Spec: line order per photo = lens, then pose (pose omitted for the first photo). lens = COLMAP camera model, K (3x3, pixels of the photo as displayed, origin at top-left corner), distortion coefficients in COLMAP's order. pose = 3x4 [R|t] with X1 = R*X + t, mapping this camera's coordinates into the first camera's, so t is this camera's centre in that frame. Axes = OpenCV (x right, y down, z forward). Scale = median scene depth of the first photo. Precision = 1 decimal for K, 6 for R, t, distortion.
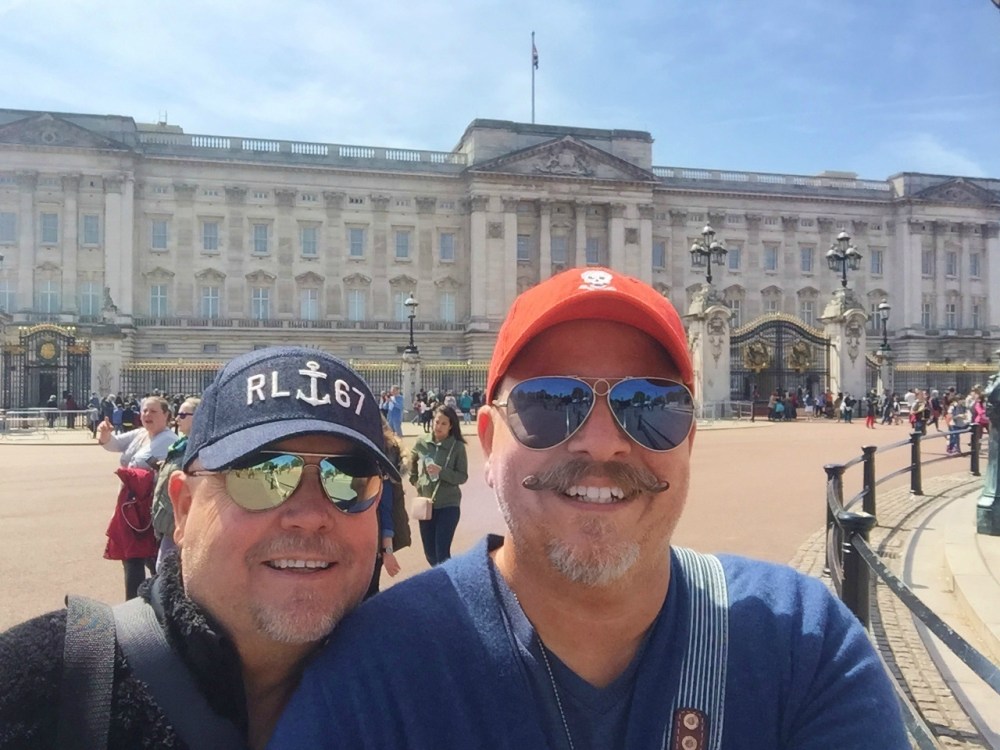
lens RADIAL K [[790.2, 0, 473.8], [0, 790.2, 375.3], [0, 0, 1]] dist [-0.008715, -0.001550]
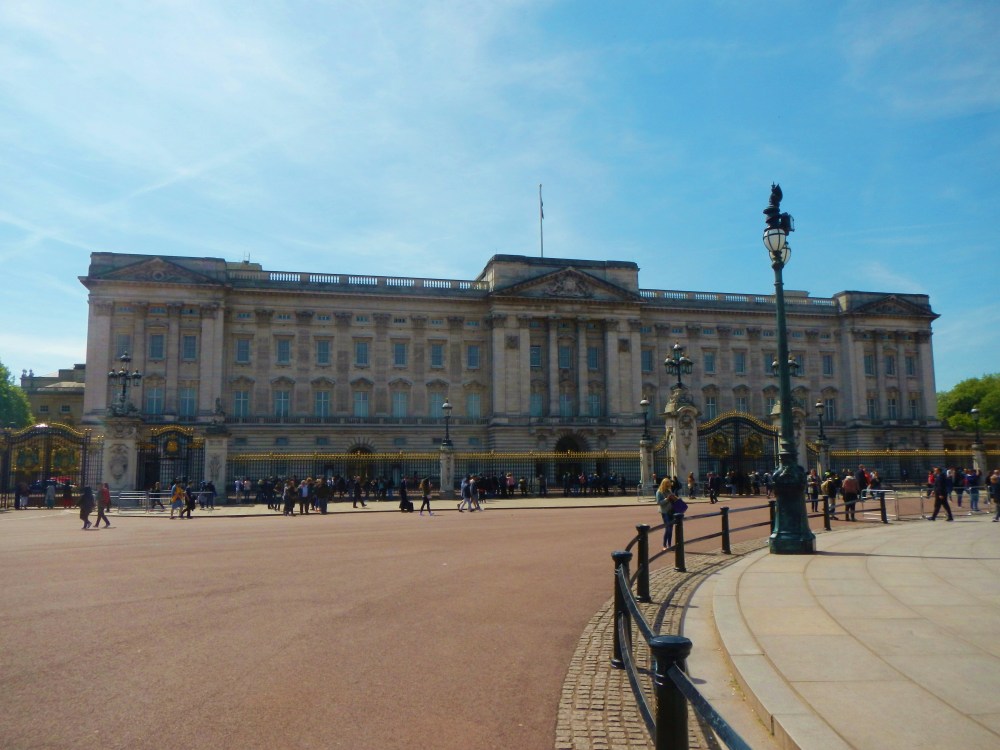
lens RADIAL K [[790.2, 0, 473.8], [0, 790.2, 375.3], [0, 0, 1]] dist [-0.008715, -0.001550]
pose [[0.999555, -0.011126, -0.027686, 0.000775], [0.008234, 0.994704, -0.102451, -0.007516], [0.028680, 0.102177, 0.994353, -0.221676]]
